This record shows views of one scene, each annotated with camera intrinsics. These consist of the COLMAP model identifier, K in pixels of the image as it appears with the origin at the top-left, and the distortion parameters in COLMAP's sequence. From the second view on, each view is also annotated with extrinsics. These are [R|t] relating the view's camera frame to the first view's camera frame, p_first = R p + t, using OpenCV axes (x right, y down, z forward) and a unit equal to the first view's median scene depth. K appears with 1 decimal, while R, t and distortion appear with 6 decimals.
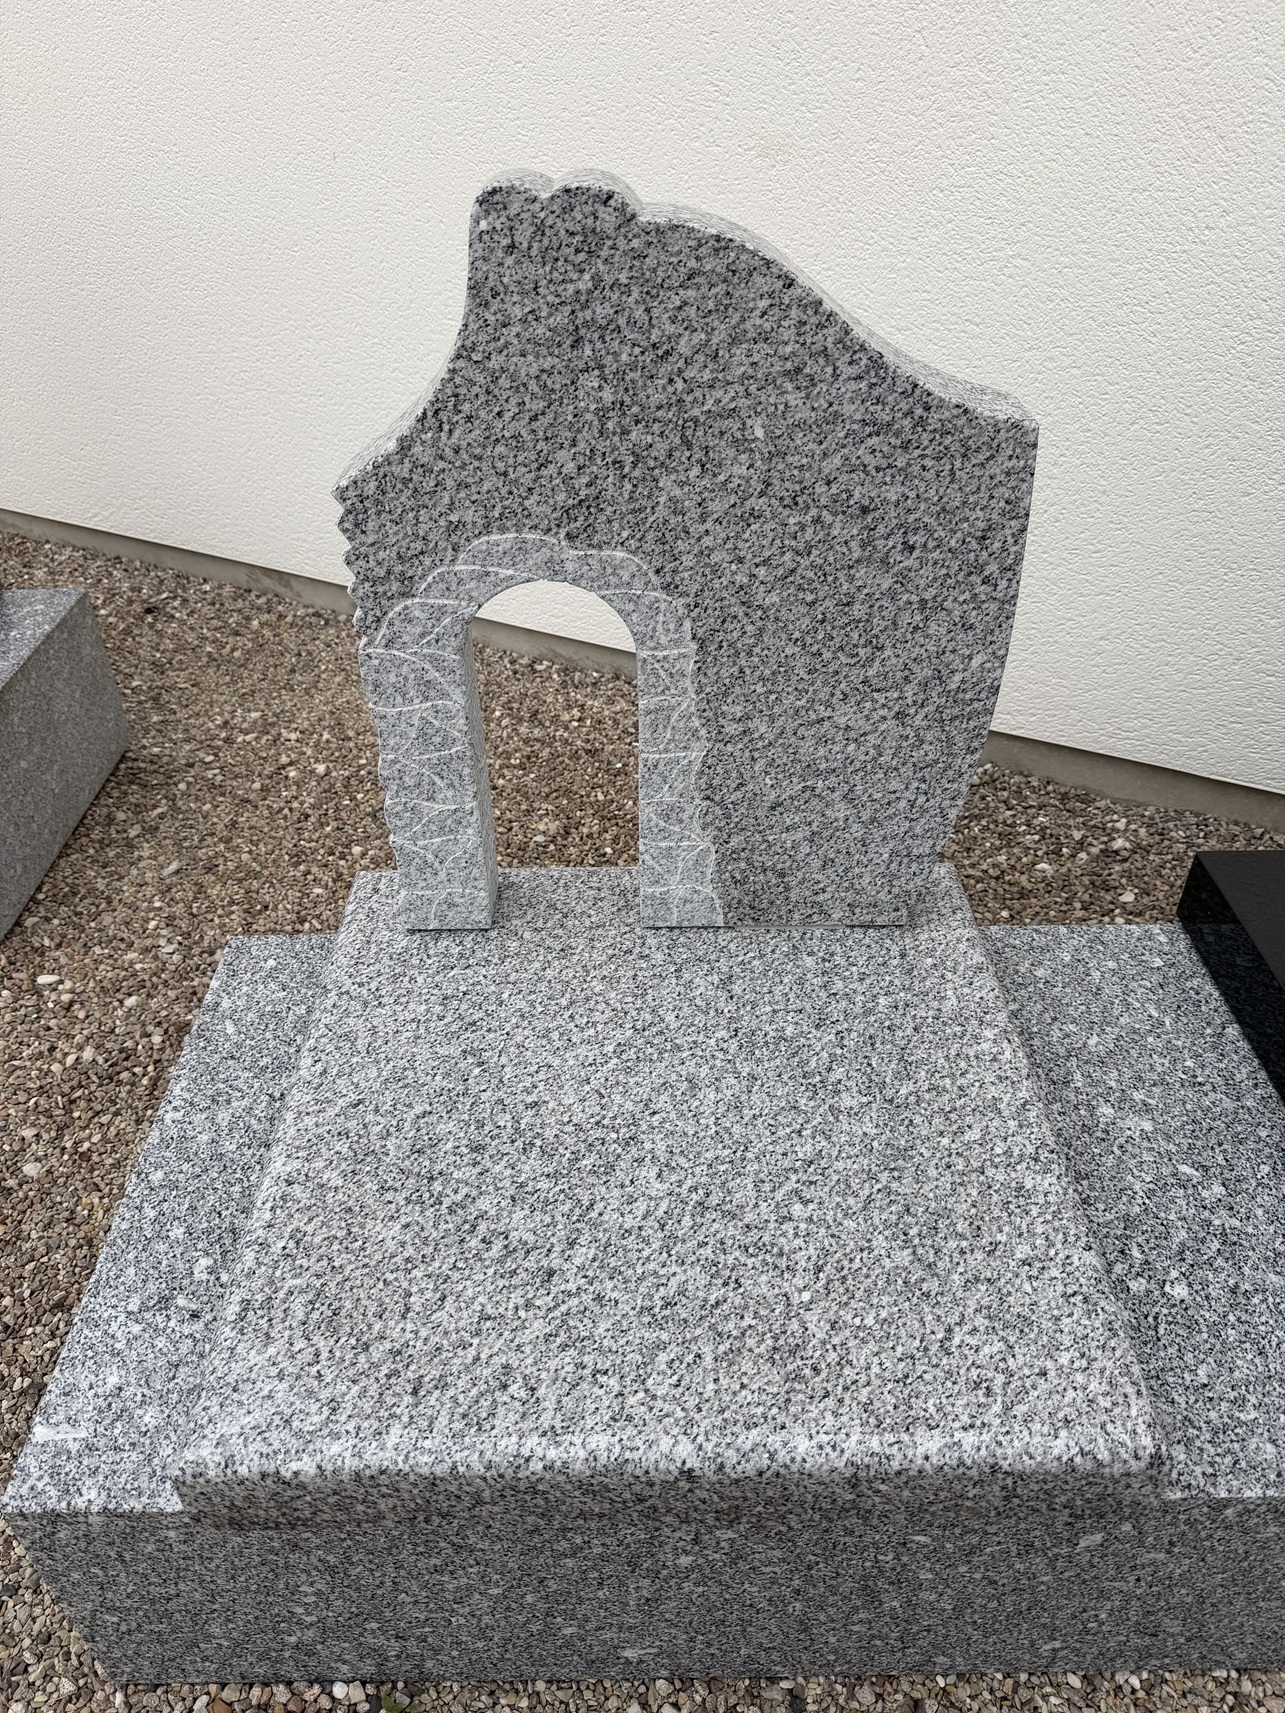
lens RADIAL K [[1198.0, 0, 640.9], [0, 1198.0, 857.6], [0, 0, 1]] dist [0.008464, -0.008278]
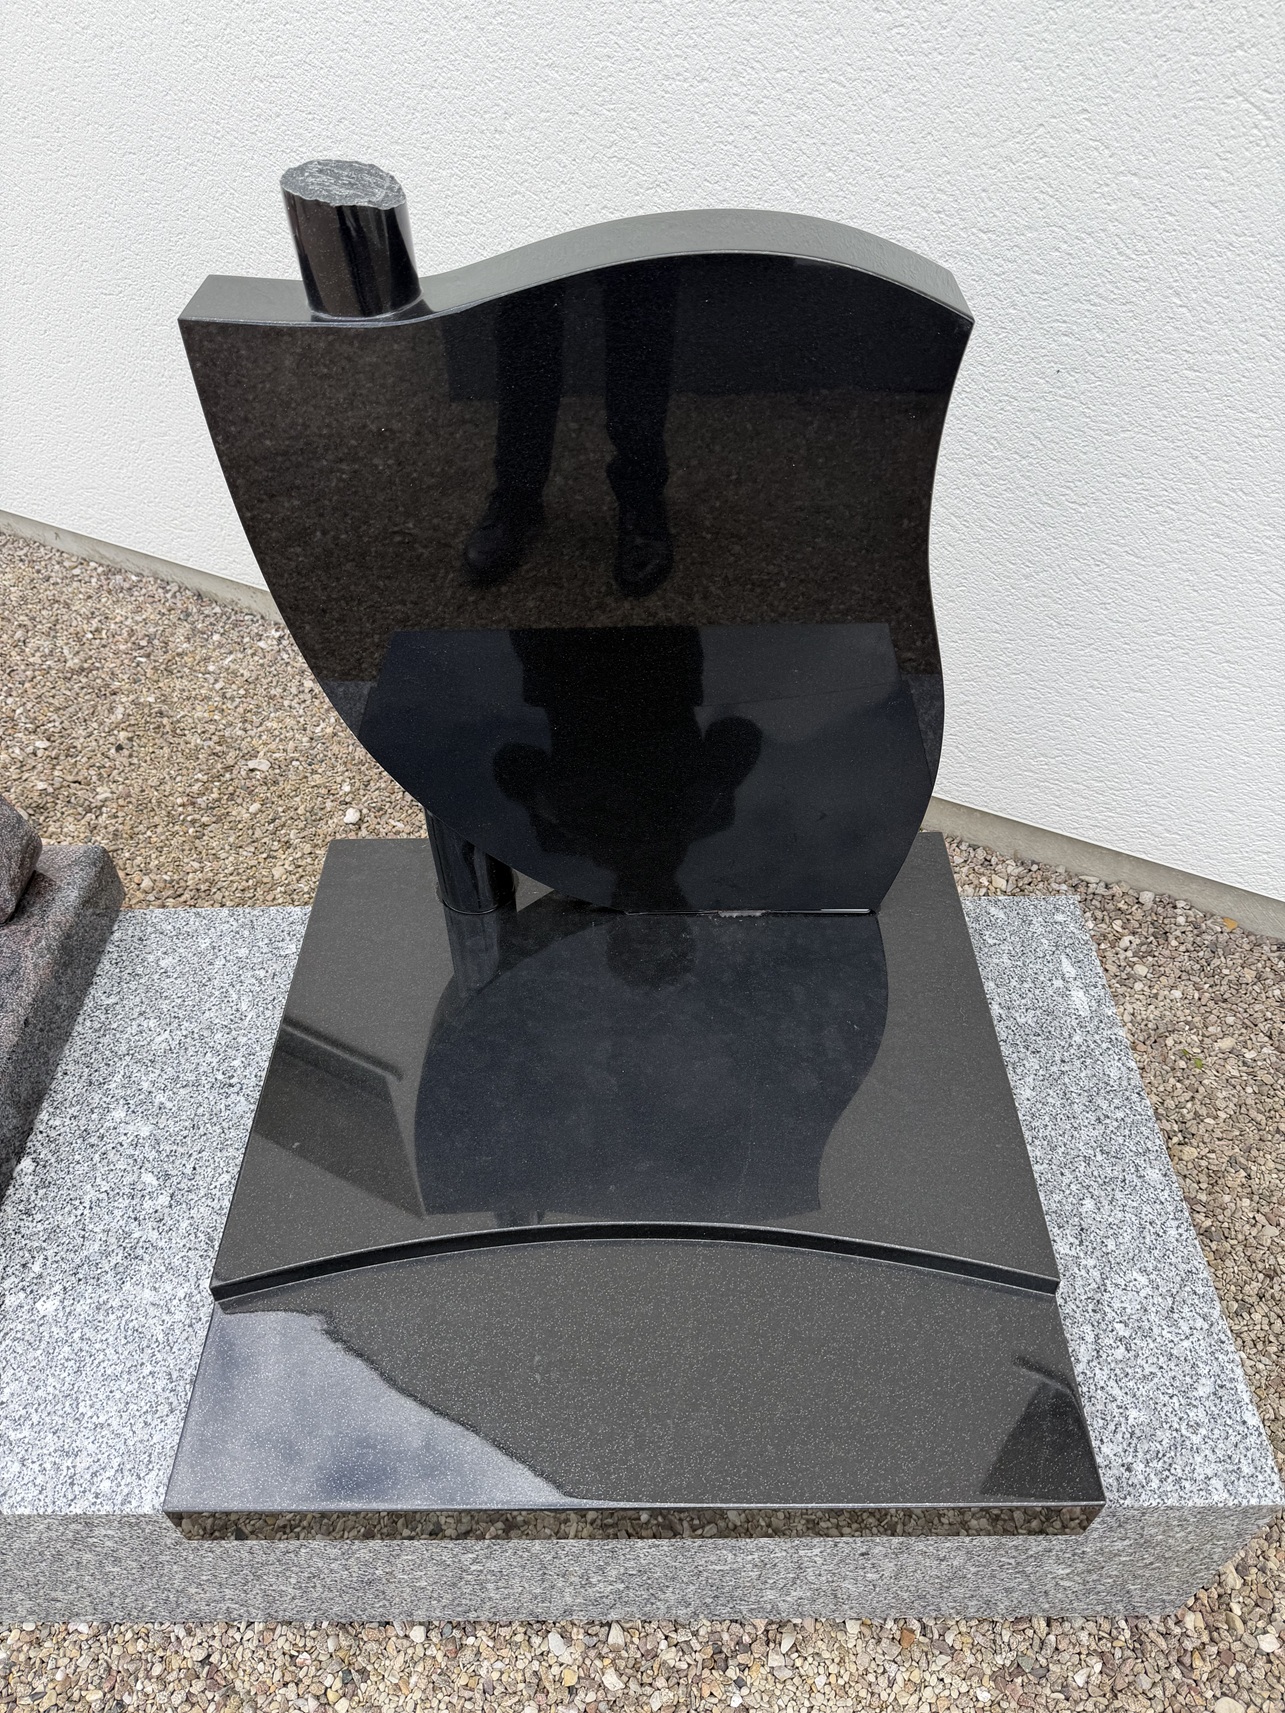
lens RADIAL K [[1198.0, 0, 644.0], [0, 1198.0, 853.0], [0, 0, 1]] dist [0.008464, -0.008278]
pose [[0.999723, 0.000170, -0.023547, 0.915553], [0.003183, 0.989817, 0.142308, -0.165241], [0.023331, -0.142343, 0.989542, 0.026974]]
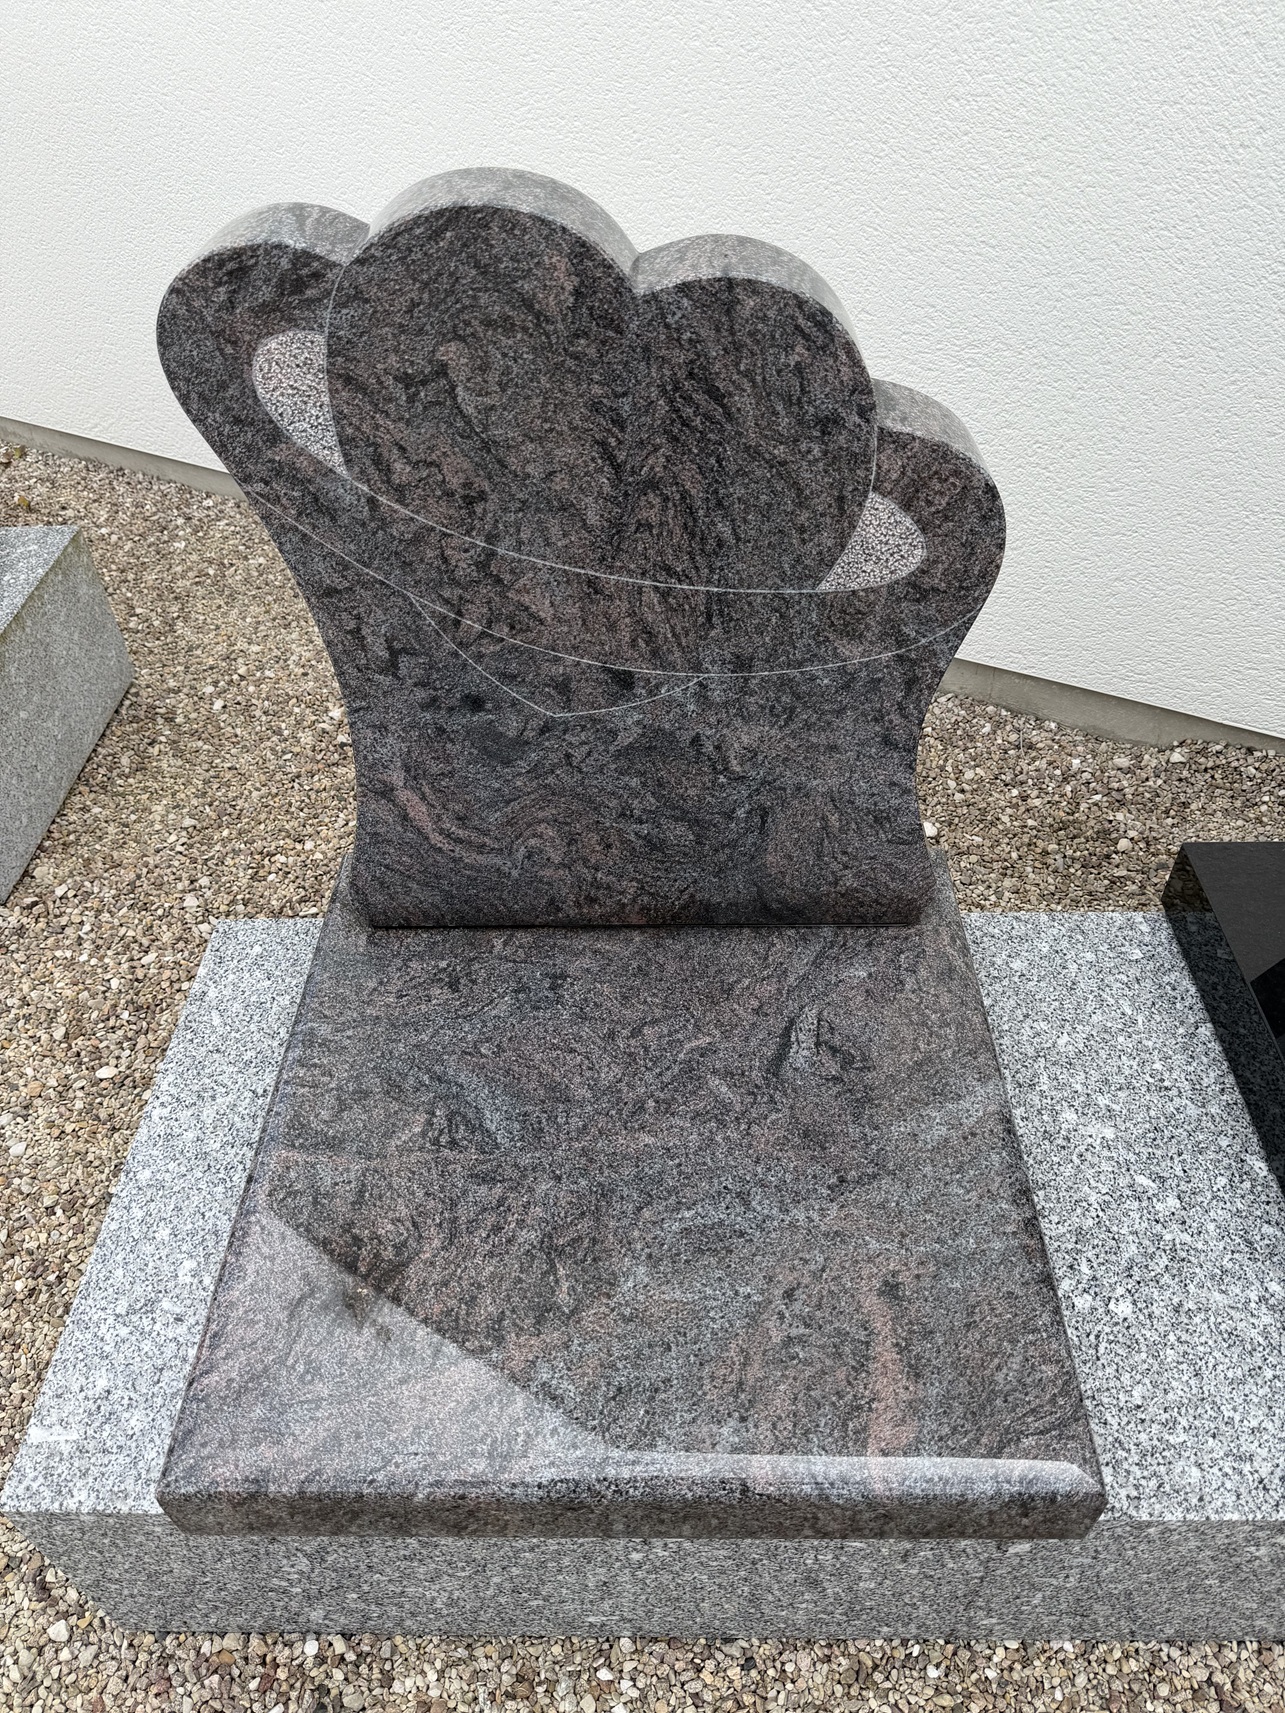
lens RADIAL K [[1198.0, 0, 643.4], [0, 1198.0, 855.0], [0, 0, 1]] dist [0.008464, -0.008278]
pose [[0.999528, 0.003183, -0.030552, 0.062061], [0.000295, 0.993575, 0.113176, -0.130858], [0.030716, -0.113131, 0.993105, 0.008533]]
